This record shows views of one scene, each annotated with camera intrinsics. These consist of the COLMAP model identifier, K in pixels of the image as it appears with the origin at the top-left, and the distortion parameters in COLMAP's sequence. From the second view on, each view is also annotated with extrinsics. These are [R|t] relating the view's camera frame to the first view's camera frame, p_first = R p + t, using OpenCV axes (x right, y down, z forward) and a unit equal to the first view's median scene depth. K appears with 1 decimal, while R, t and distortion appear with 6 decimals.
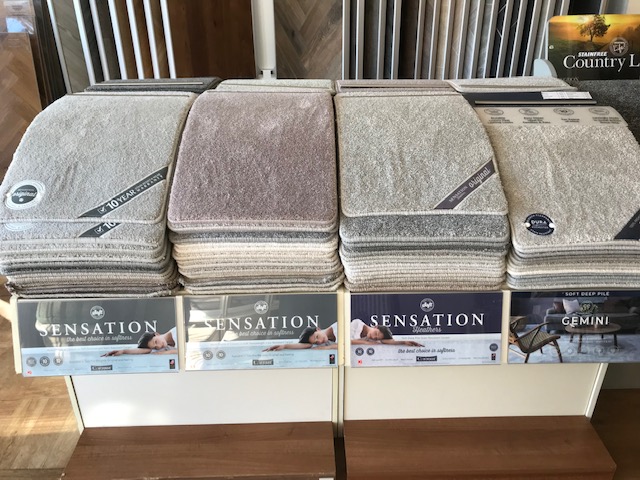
lens RADIAL K [[521.6, 0, 318.5], [0, 521.6, 238.6], [0, 0, 1]] dist [0.016702, 0.005798]
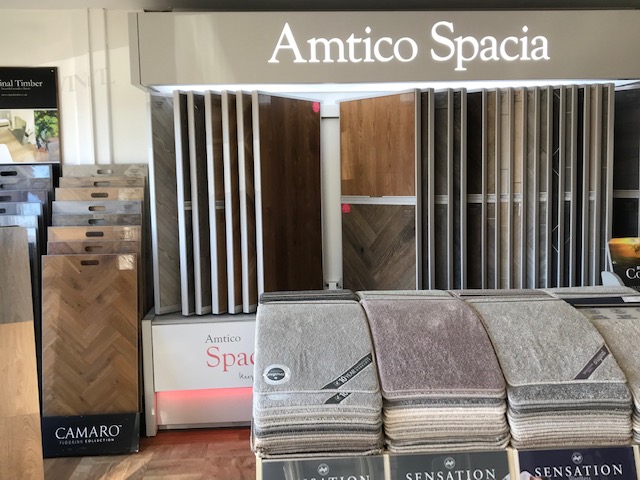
lens RADIAL K [[691.8, 0, 321.4], [0, 691.8, 239.5], [0, 0, 1]] dist [0.004048, 0.000000]
pose [[0.997761, -0.008675, 0.066317, -0.518910], [0.032205, 0.931348, -0.362704, 0.223057], [-0.058618, 0.364028, 0.929542, -0.719836]]
